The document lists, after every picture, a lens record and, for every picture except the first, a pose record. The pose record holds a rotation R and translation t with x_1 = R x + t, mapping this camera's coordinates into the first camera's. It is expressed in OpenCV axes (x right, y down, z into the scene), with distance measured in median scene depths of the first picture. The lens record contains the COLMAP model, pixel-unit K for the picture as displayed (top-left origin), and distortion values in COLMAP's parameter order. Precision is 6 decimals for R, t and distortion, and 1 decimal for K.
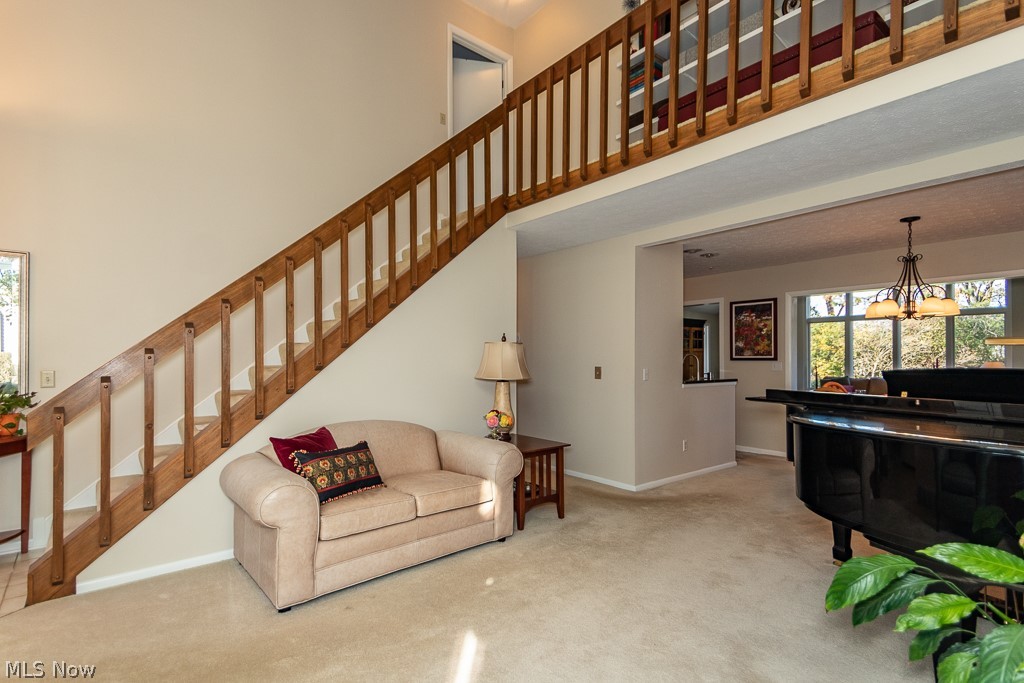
lens RADIAL K [[487.0, 0, 512.0], [0, 487.0, 341.5], [0, 0, 1]] dist [0.001802, 0.000021]
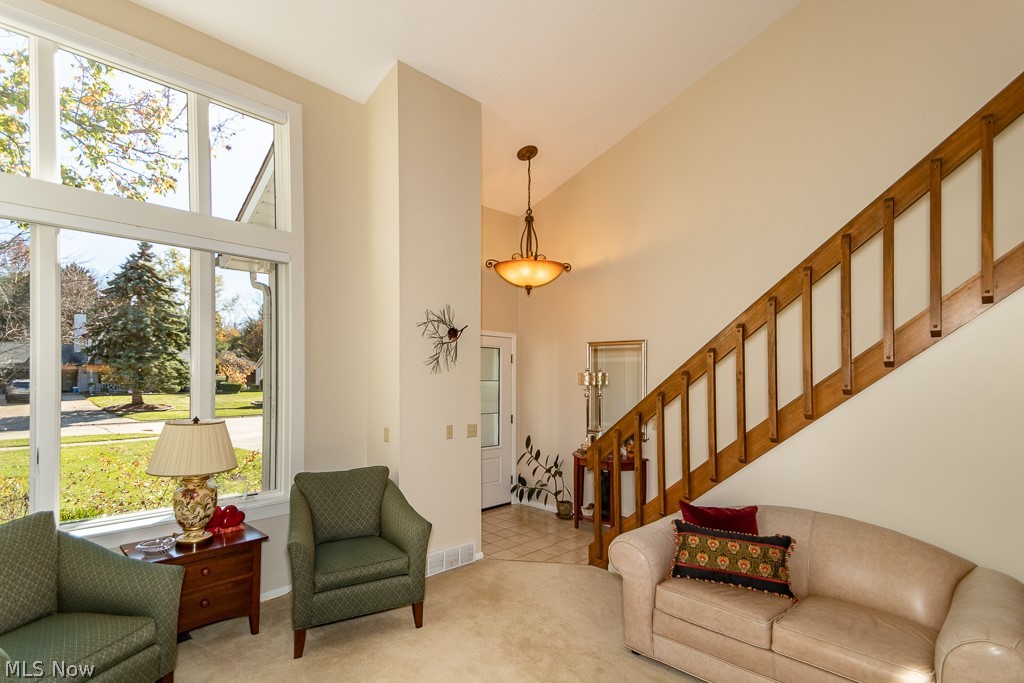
lens RADIAL K [[489.0, 0, 512.3], [0, 489.0, 372.8], [0, 0, 1]] dist [0.001233, 0.000155]
pose [[0.085734, -0.009988, -0.996268, 0.504566], [0.006596, 0.999934, -0.009457, -0.071874], [0.996296, -0.005760, 0.085794, 0.475168]]
